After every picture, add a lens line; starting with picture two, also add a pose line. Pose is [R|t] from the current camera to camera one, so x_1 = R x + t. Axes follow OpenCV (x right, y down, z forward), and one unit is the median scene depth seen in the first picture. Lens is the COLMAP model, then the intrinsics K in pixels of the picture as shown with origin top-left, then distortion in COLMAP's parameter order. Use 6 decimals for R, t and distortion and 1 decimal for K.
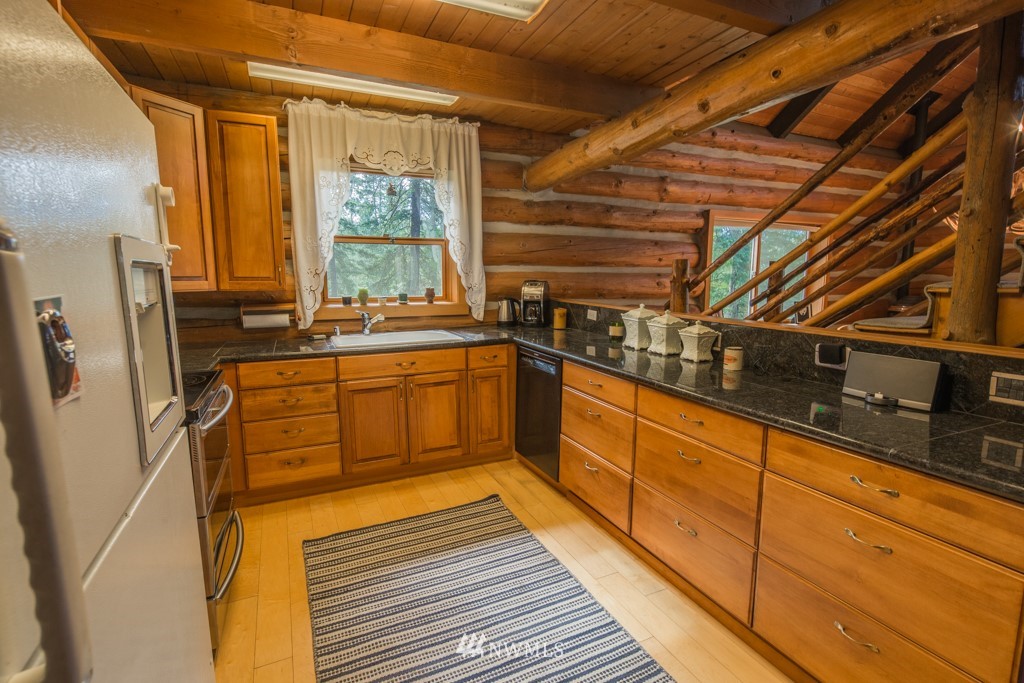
lens RADIAL K [[492.7, 0, 512.7], [0, 492.7, 341.9], [0, 0, 1]] dist [-0.001927, -0.002022]
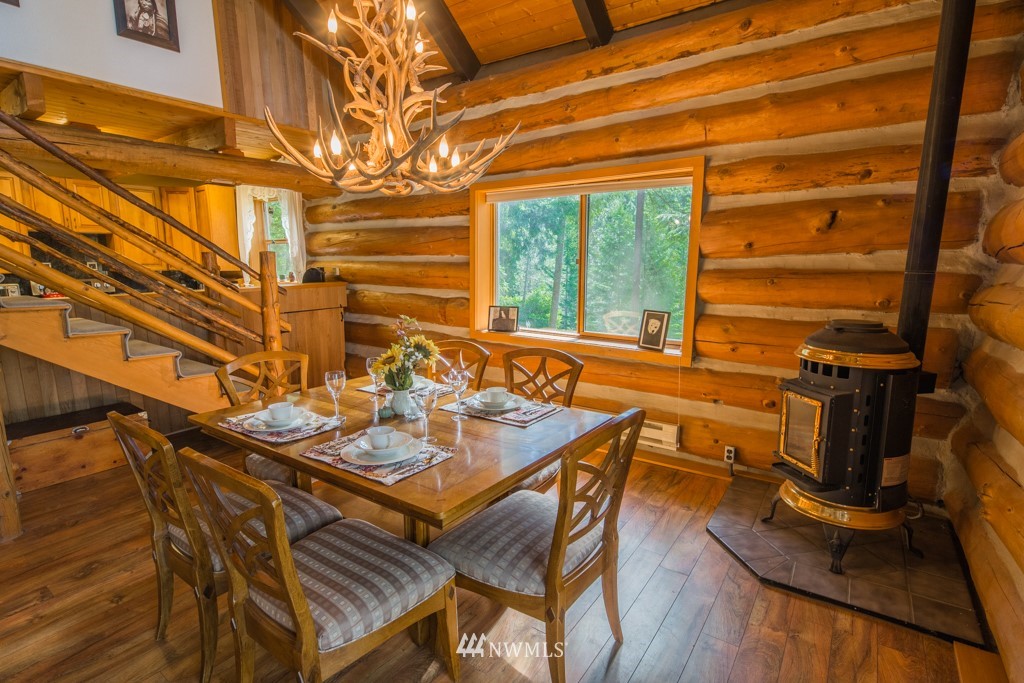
lens RADIAL K [[492.7, 0, 512.7], [0, 492.7, 341.9], [0, 0, 1]] dist [-0.001927, -0.002022]
pose [[0.493616, 0.142485, -0.857928, 1.725022], [-0.116869, 0.988408, 0.096913, -0.139728], [0.861792, 0.052427, 0.504546, 0.957260]]
